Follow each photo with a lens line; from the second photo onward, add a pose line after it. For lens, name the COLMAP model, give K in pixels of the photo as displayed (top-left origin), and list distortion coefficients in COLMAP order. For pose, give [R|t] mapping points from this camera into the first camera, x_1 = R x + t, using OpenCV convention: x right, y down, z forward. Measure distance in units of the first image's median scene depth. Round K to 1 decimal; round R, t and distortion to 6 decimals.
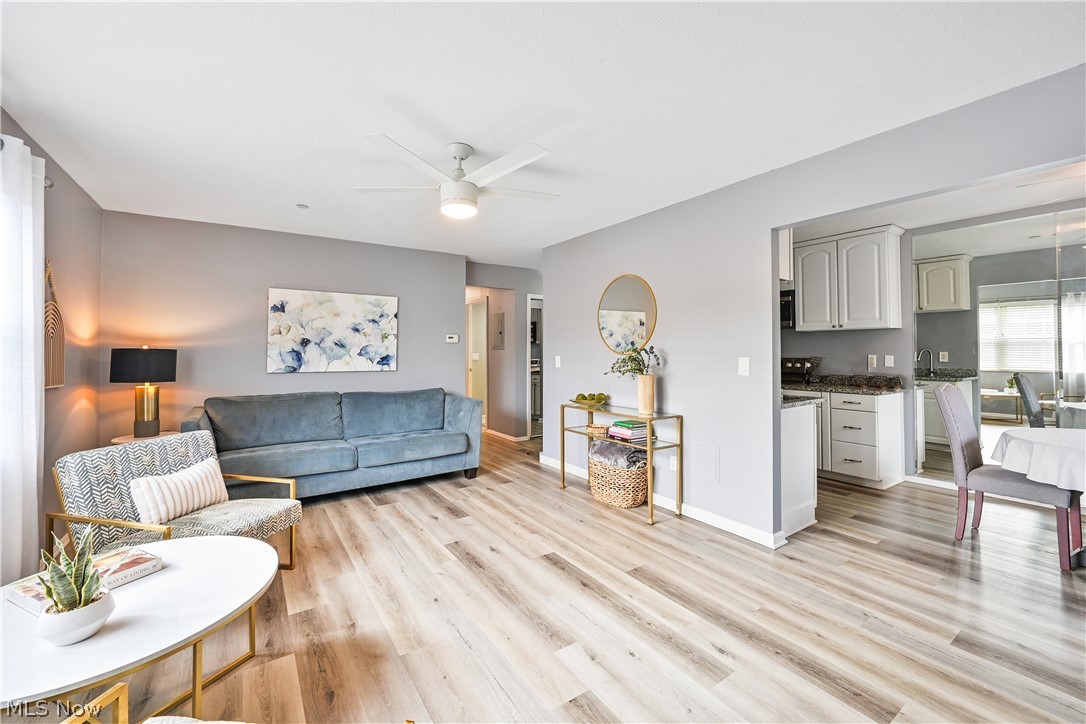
lens RADIAL K [[440.5, 0, 539.5], [0, 440.5, 354.8], [0, 0, 1]] dist [0.001147, 0.000092]
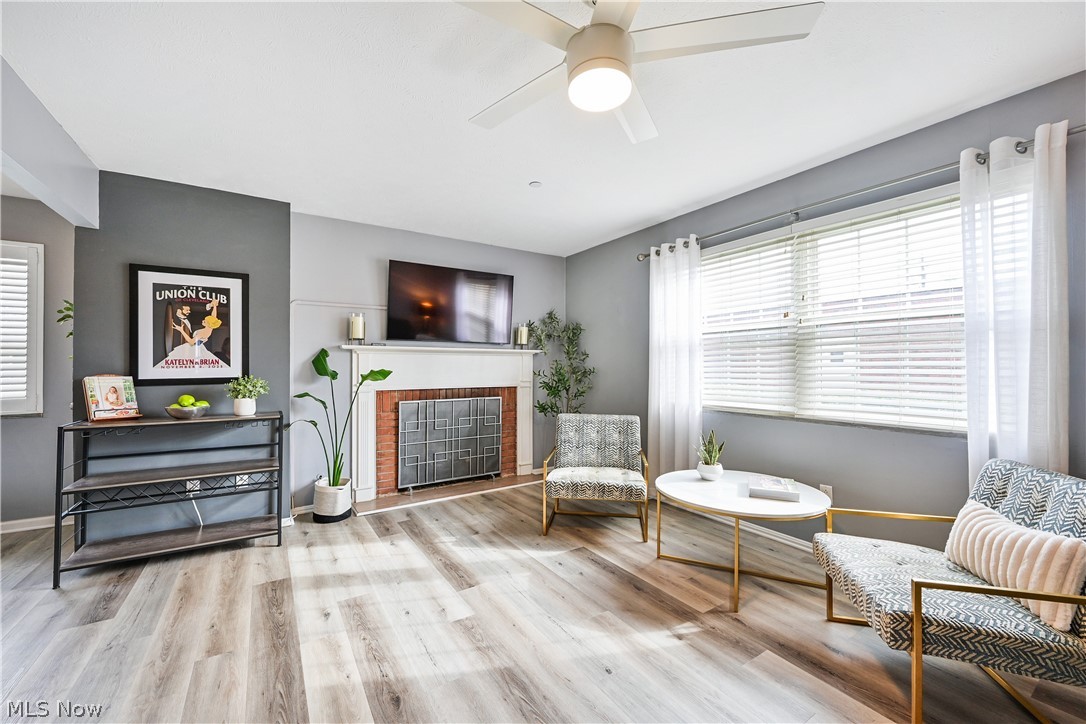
lens RADIAL K [[428.4, 0, 539.8], [0, 428.4, 362.6], [0, 0, 1]] dist [0.000127, 0.000099]
pose [[-0.999728, 0.008532, 0.021695, -0.134029], [0.008649, 0.999949, 0.005286, 0.018136], [-0.021649, 0.005472, -0.999751, 1.698688]]
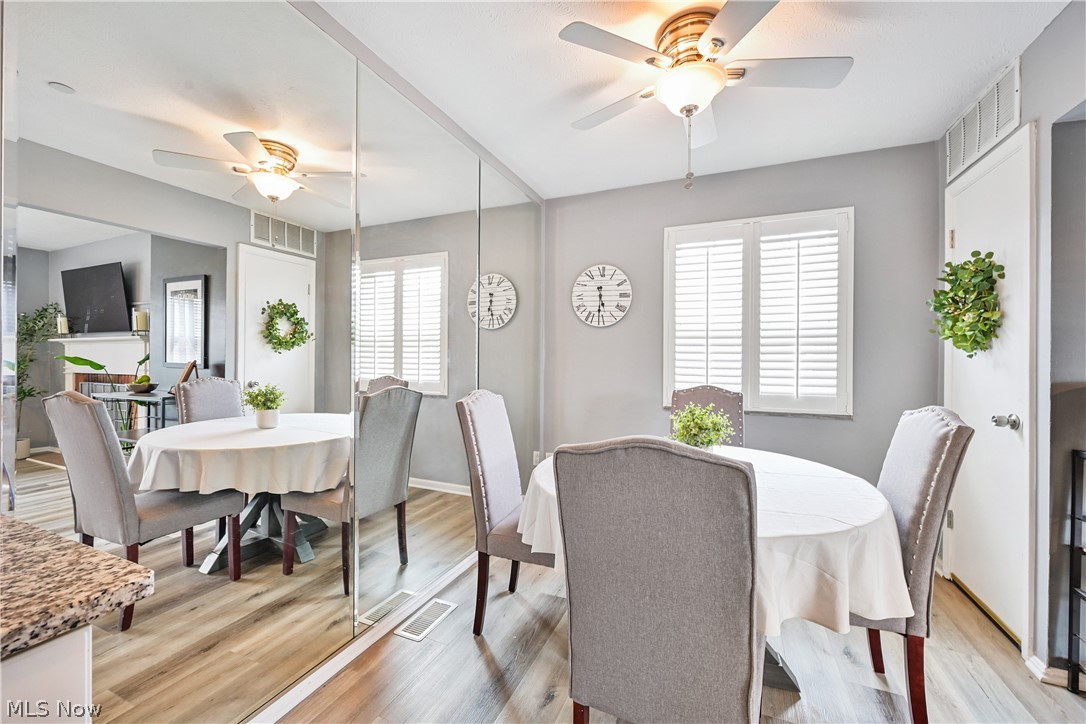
lens RADIAL K [[427.3, 0, 543.4], [0, 427.3, 357.3], [0, 0, 1]] dist [0.000240, 0.000102]
pose [[-0.537517, 0.001643, 0.843251, 1.007372], [0.005840, 0.999981, 0.001775, 0.014887], [-0.843233, 0.005878, -0.537516, 1.626655]]
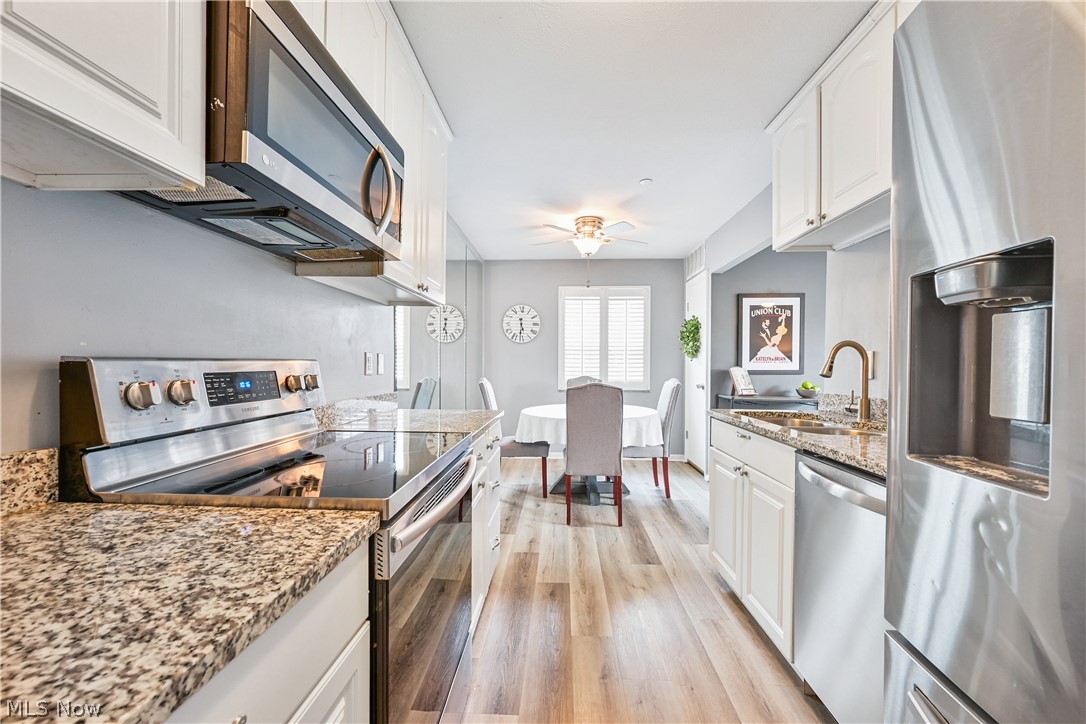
lens RADIAL K [[428.4, 0, 539.8], [0, 428.4, 362.6], [0, 0, 1]] dist [0.000127, 0.000099]
pose [[-0.799936, 0.003464, 0.600076, 0.626519], [0.006011, 0.999979, 0.002241, 0.020584], [-0.600056, 0.005399, -0.799940, 2.492675]]
